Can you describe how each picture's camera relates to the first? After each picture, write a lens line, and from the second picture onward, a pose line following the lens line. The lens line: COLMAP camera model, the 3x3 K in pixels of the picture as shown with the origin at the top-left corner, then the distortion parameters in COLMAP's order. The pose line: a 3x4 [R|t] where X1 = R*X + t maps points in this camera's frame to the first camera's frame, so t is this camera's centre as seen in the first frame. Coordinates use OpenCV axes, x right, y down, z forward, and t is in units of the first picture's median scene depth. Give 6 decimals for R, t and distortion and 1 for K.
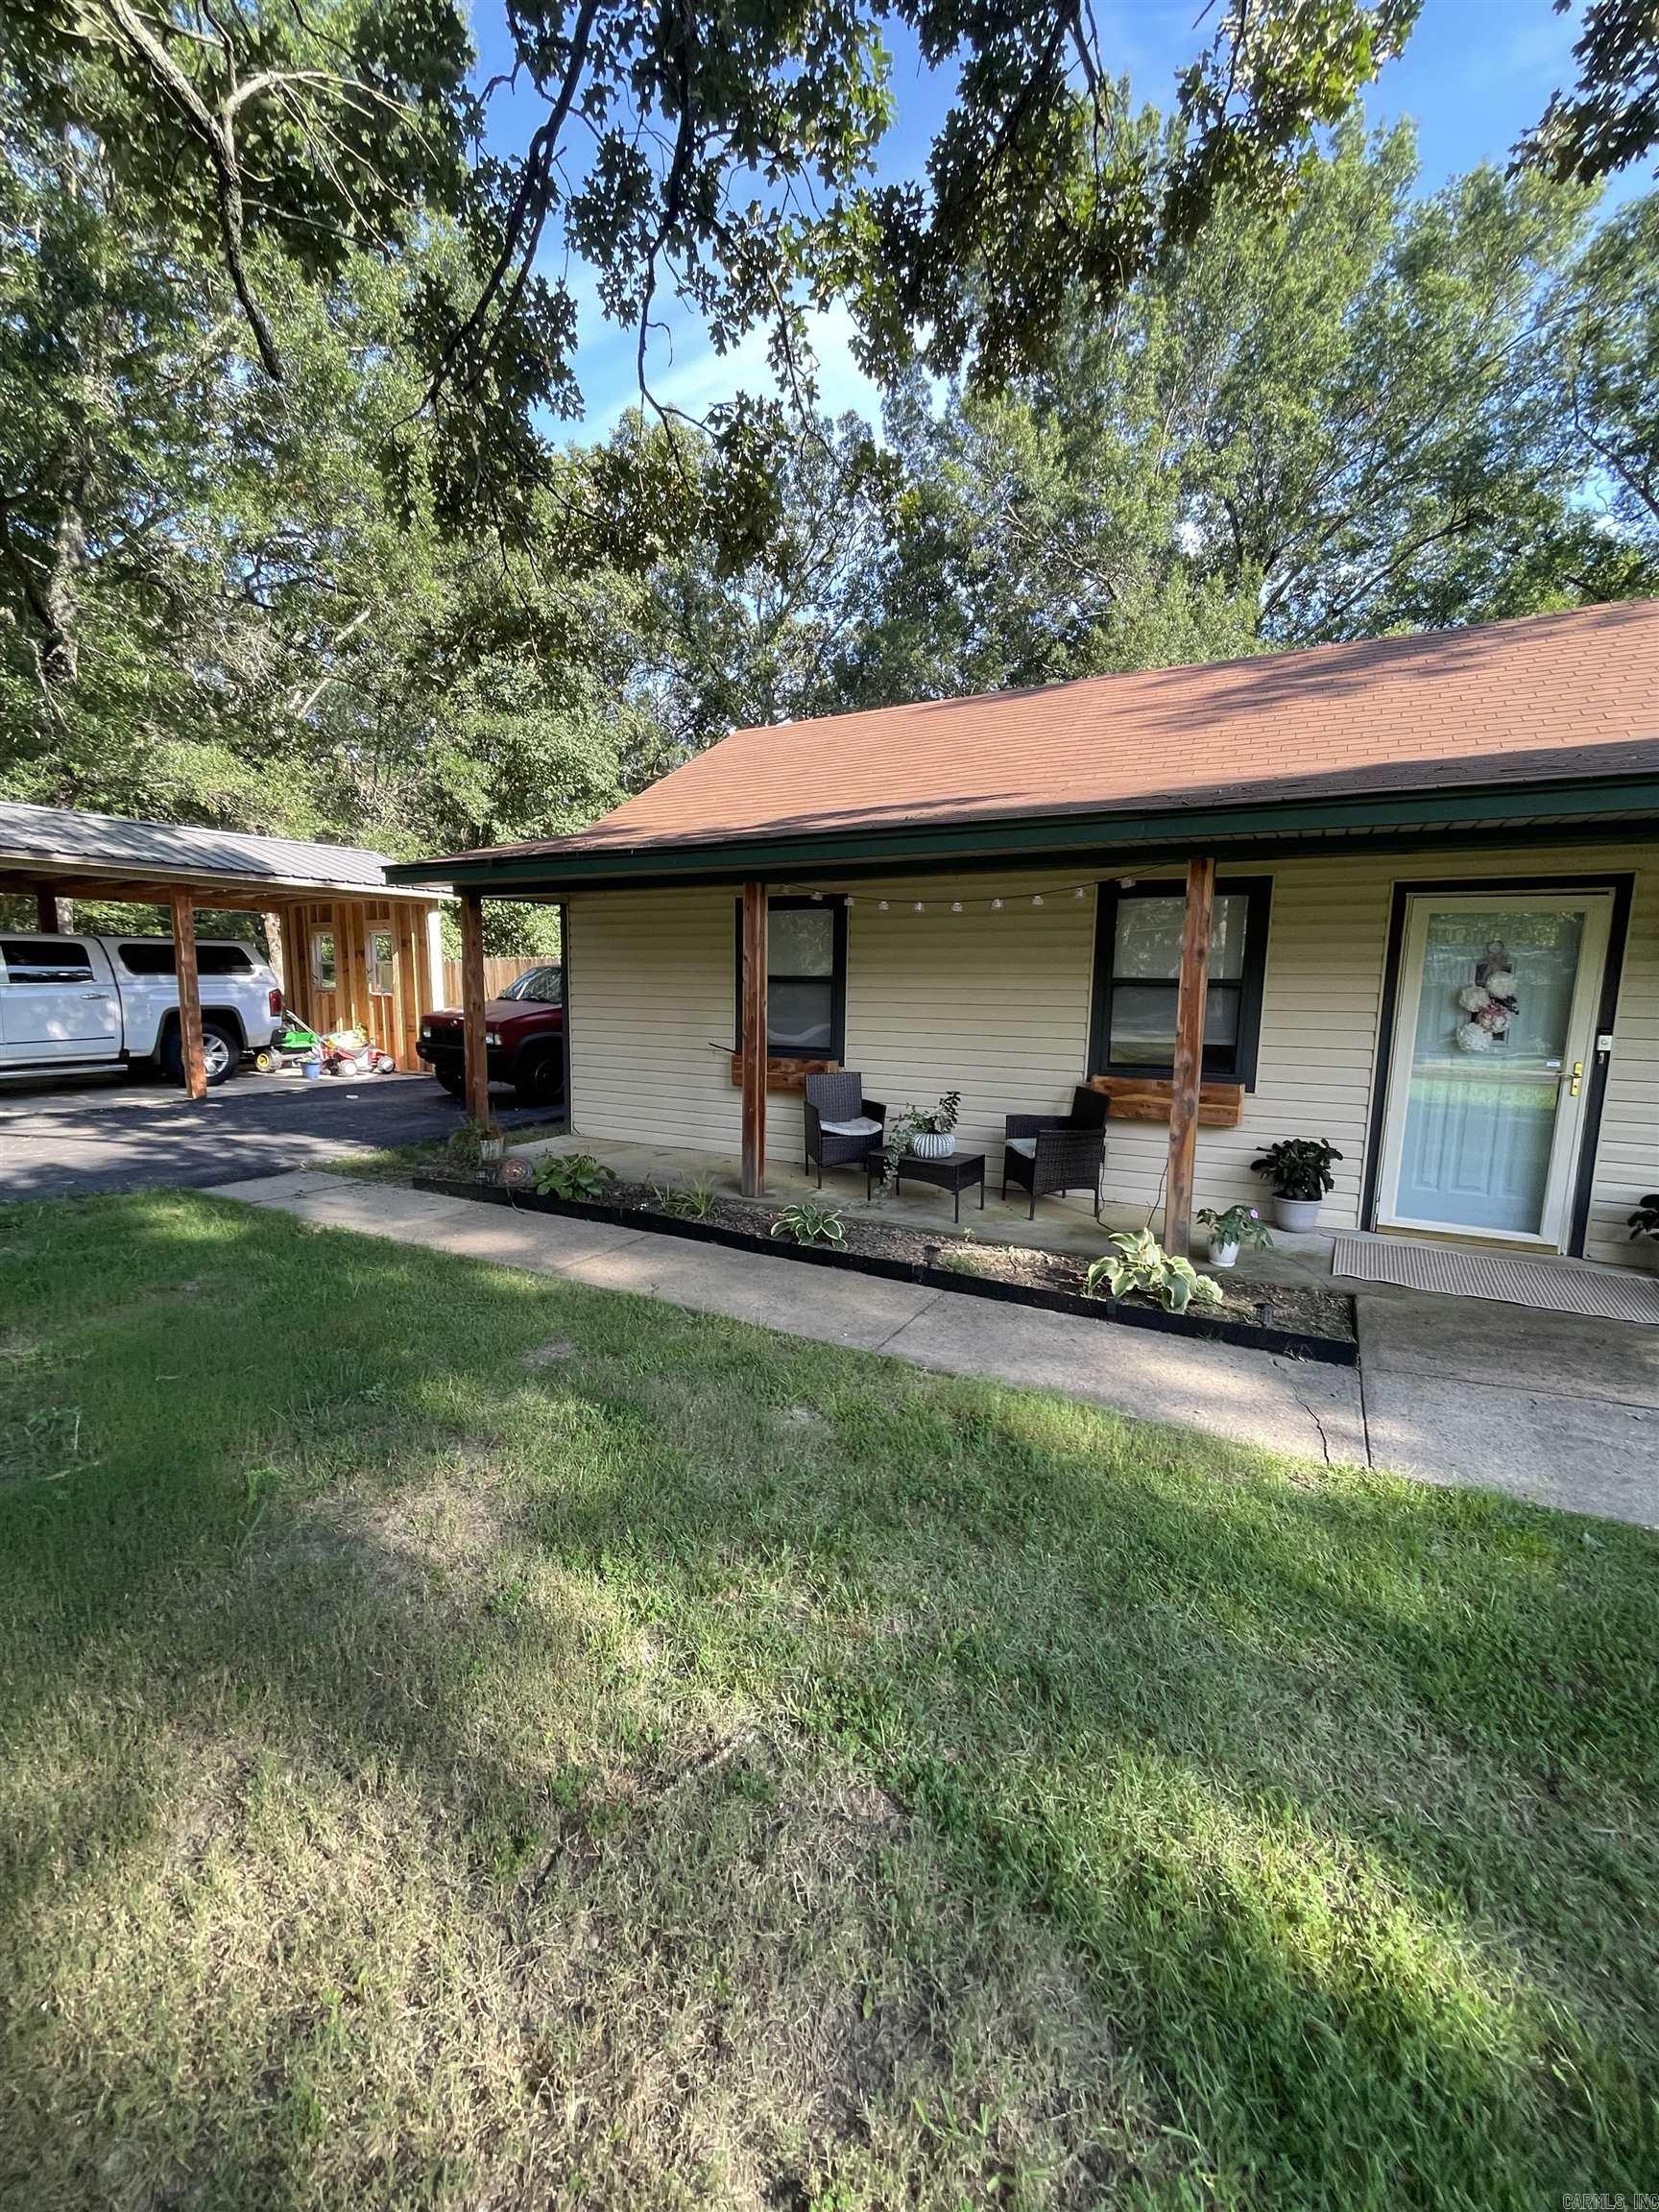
lens RADIAL K [[900.5, 0, 827.3], [0, 900.5, 1105.8], [0, 0, 1]] dist [0.002660, 0.000407]
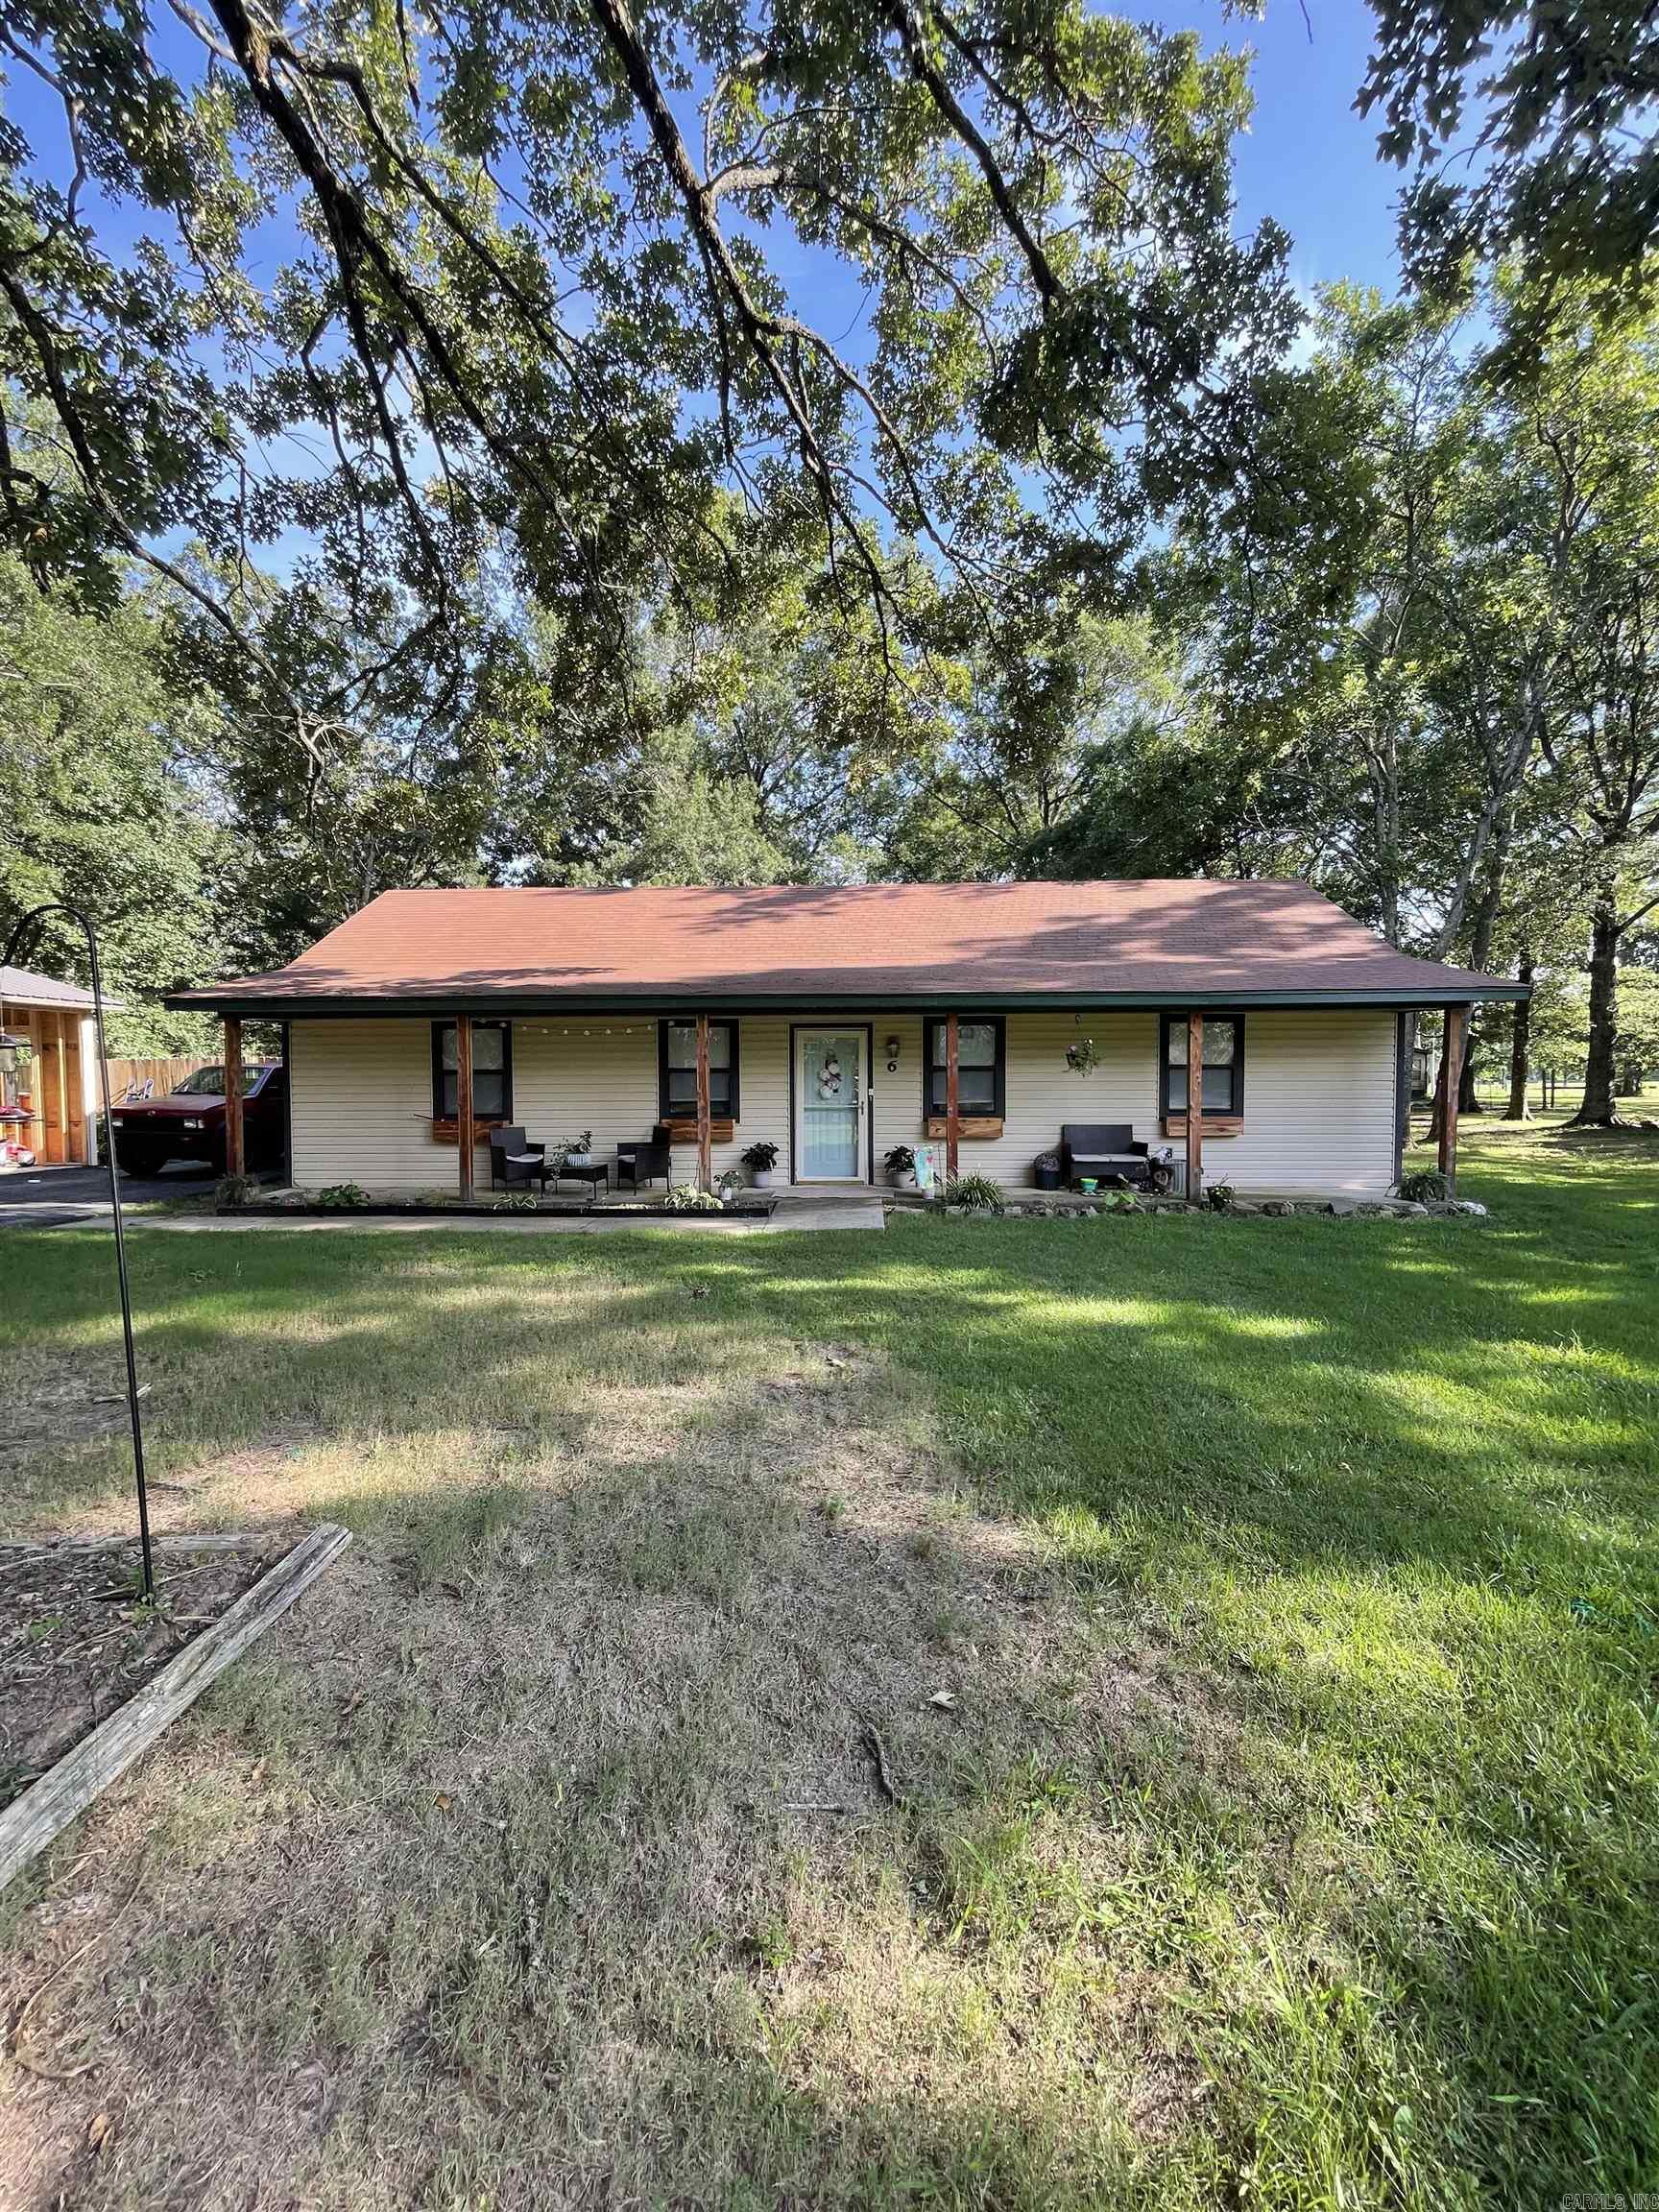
lens RADIAL K [[900.5, 0, 833.1], [0, 900.5, 1113.1], [0, 0, 1]] dist [0.002660, 0.000407]
pose [[0.888655, -0.038250, 0.456979, -0.259175], [0.080442, 0.994066, -0.073225, 0.125631], [-0.451466, 0.101832, 0.886458, -0.875506]]
